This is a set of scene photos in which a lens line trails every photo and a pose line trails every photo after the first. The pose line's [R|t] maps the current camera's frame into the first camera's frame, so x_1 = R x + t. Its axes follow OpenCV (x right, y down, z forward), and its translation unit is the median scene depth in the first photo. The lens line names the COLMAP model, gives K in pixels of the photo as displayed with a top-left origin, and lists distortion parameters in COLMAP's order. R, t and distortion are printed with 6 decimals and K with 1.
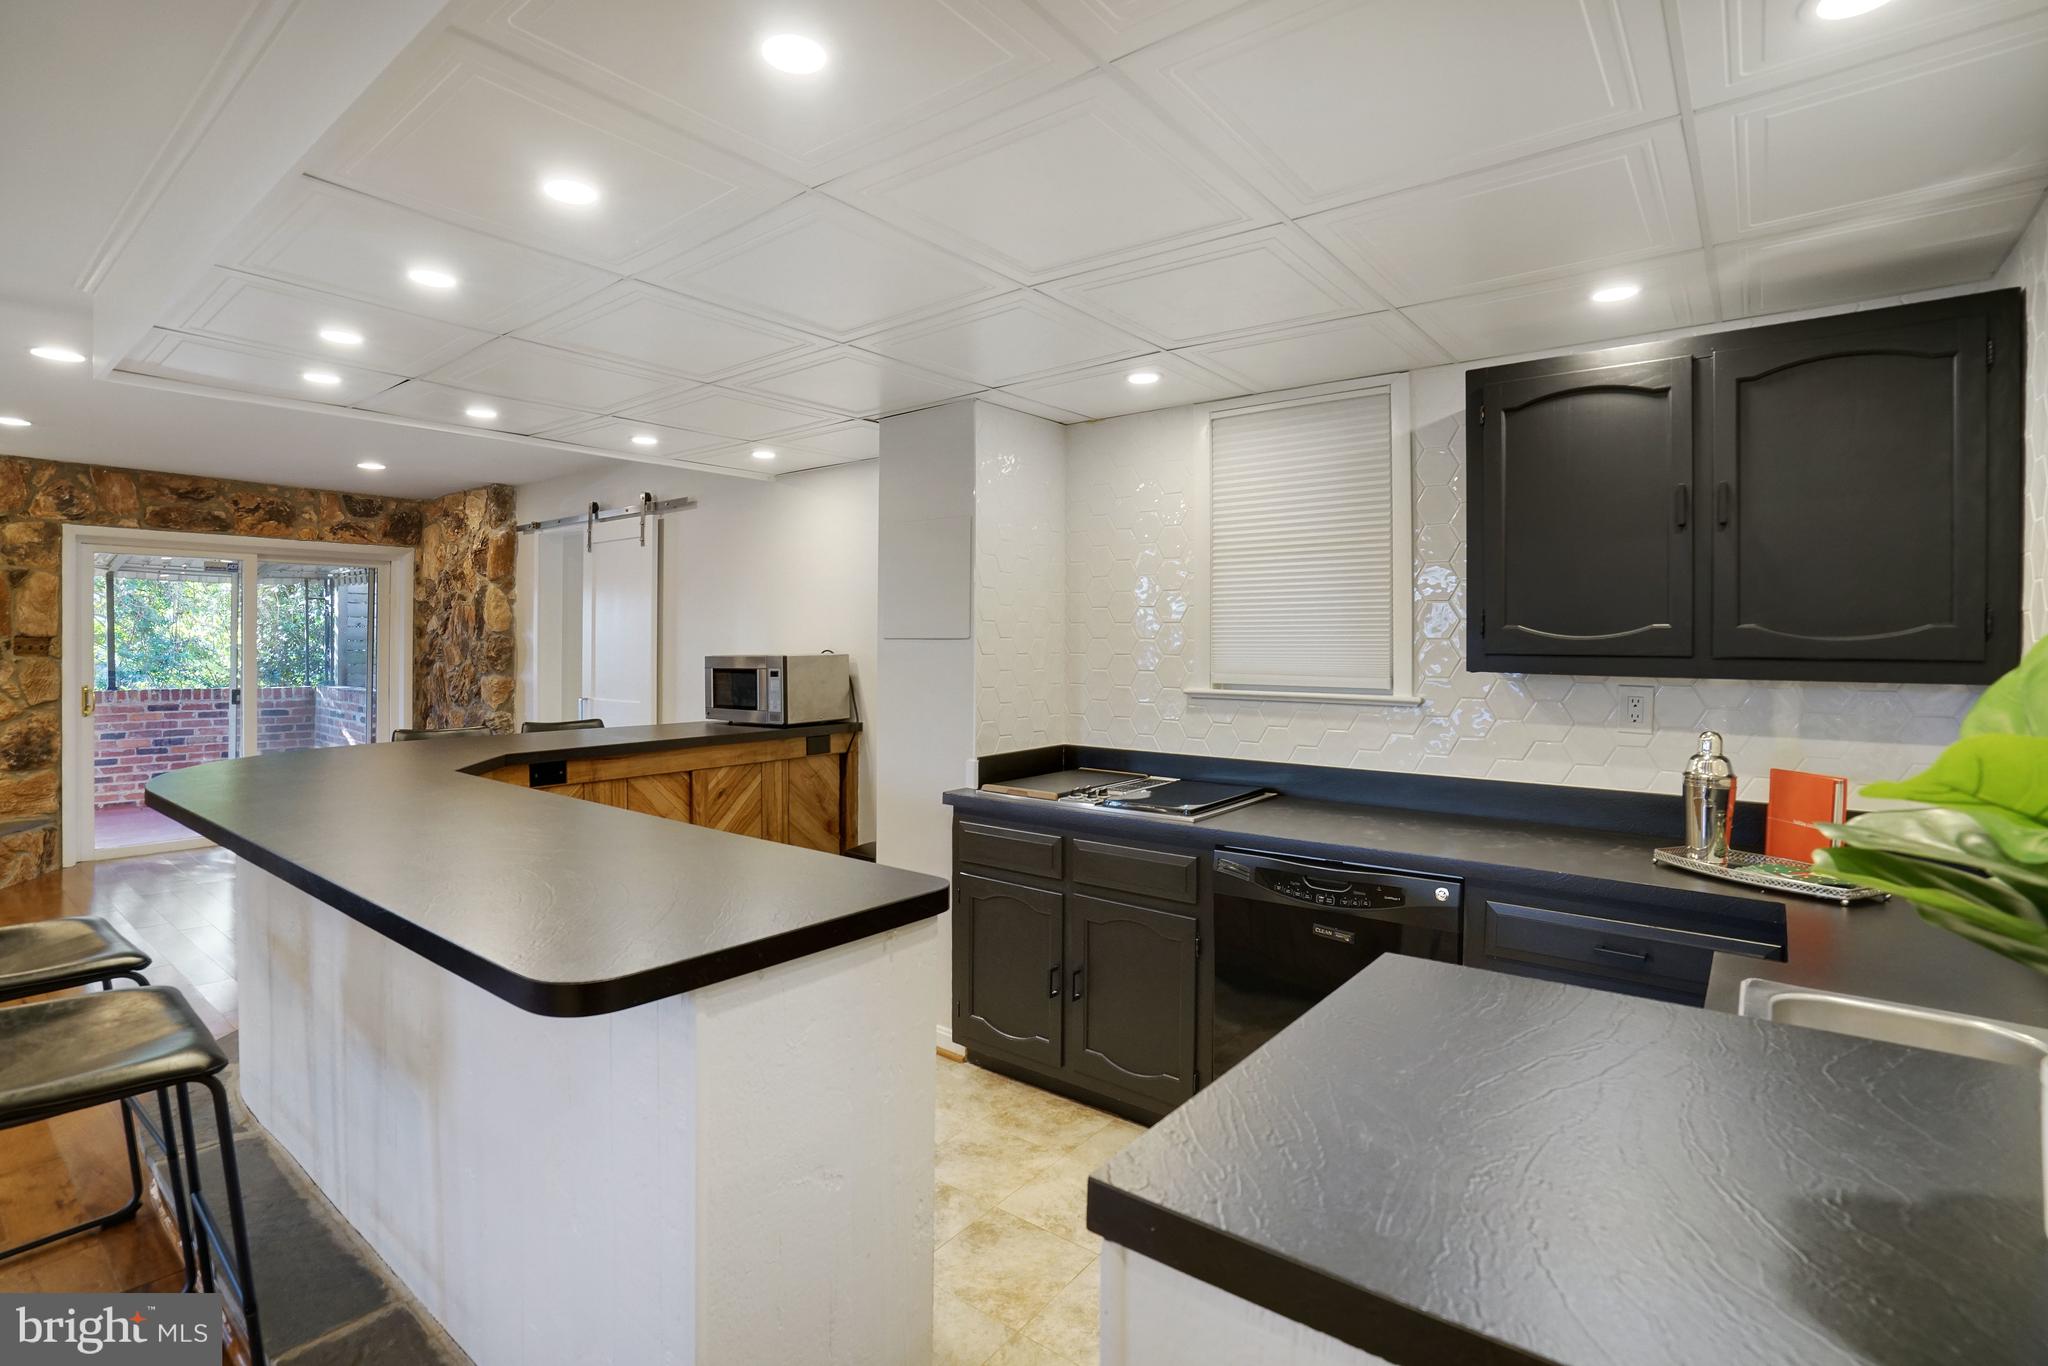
lens RADIAL K [[947.1, 0, 1028.5], [0, 947.1, 650.7], [0, 0, 1]] dist [-0.048267, 0.013028]
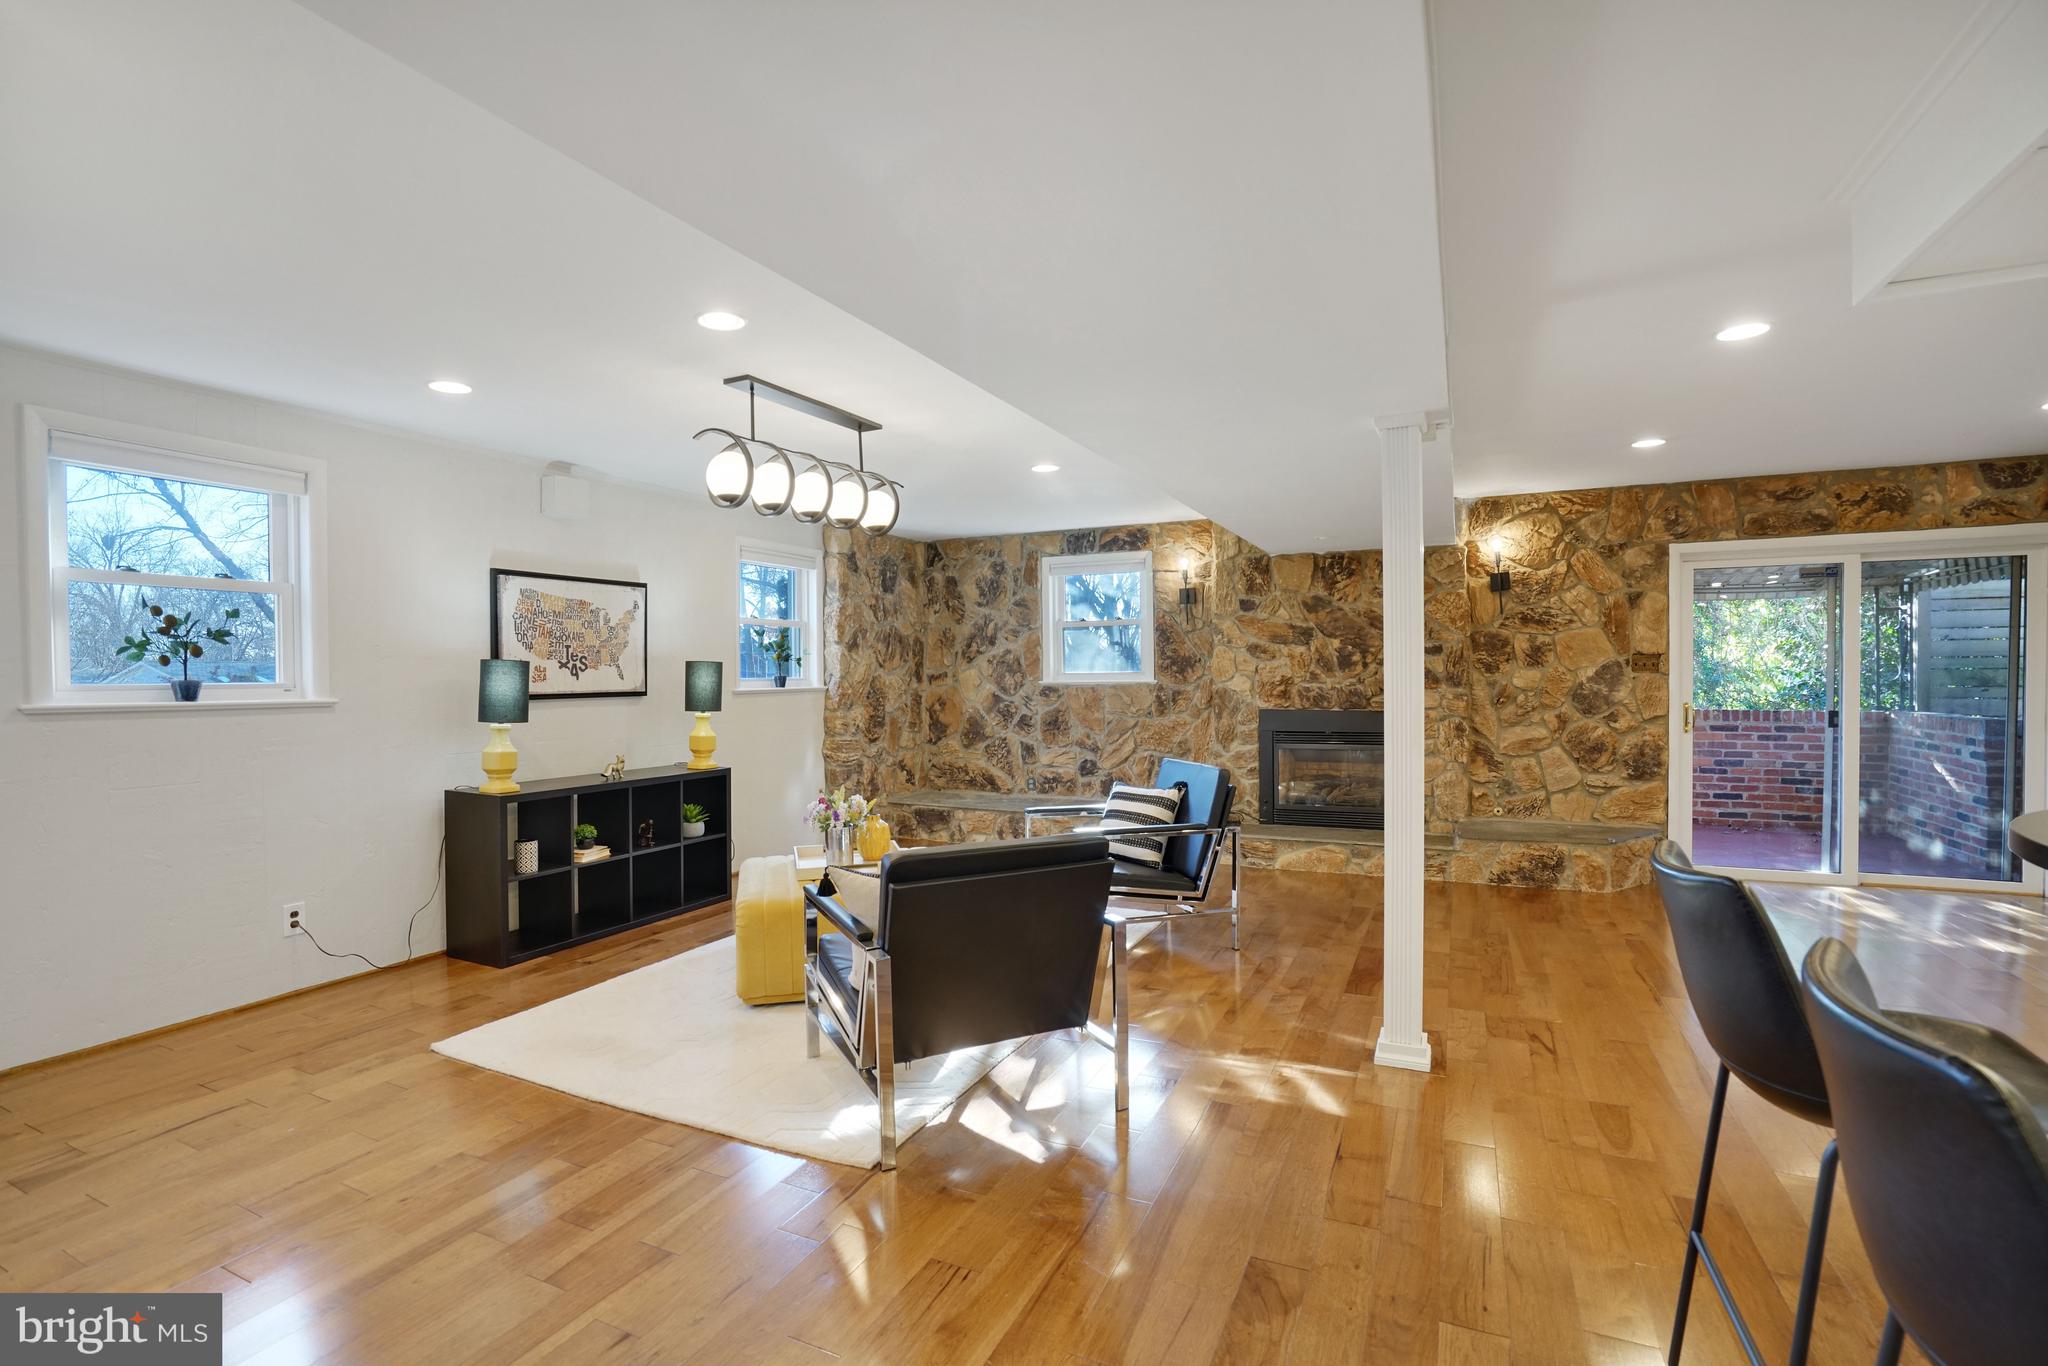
lens RADIAL K [[946.1, 0, 1013.6], [0, 946.1, 688.9], [0, 0, 1]] dist [-0.050202, 0.020415]
pose [[0.213927, 0.007090, -0.976824, -0.181817], [0.004375, 0.999957, 0.008216, 0.011548], [0.976840, -0.006031, 0.213886, 0.048958]]
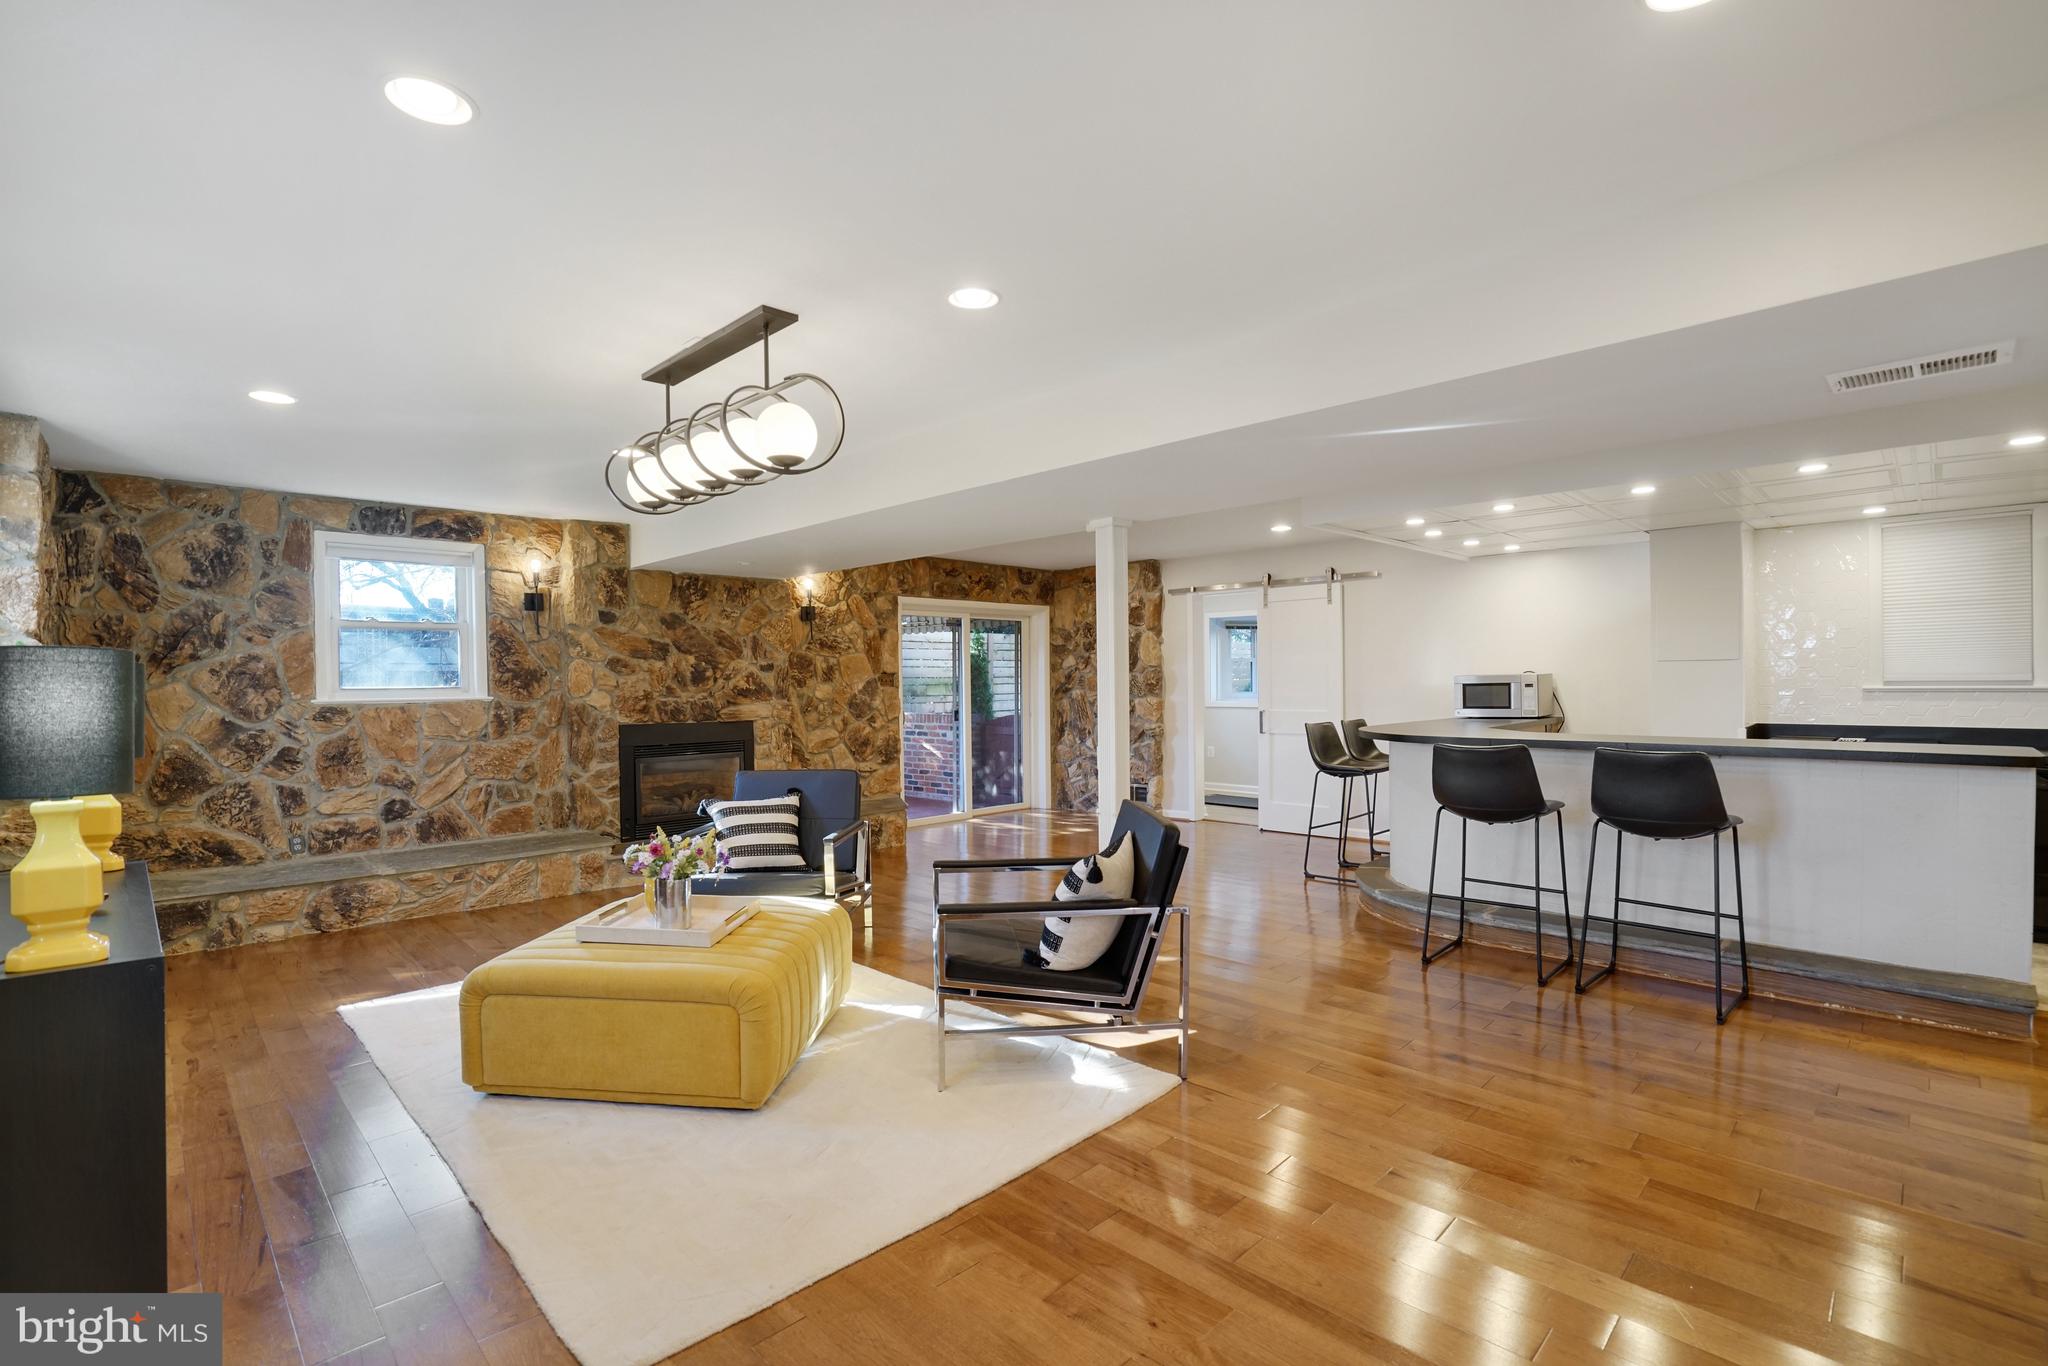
lens RADIAL K [[938.5, 0, 1019.9], [0, 938.5, 693.7], [0, 0, 1]] dist [-0.046201, 0.020743]
pose [[0.989674, -0.012776, -0.142764, -0.603535], [0.013924, 0.999878, 0.007046, 0.008944], [0.142657, -0.008962, 0.989732, -0.430349]]
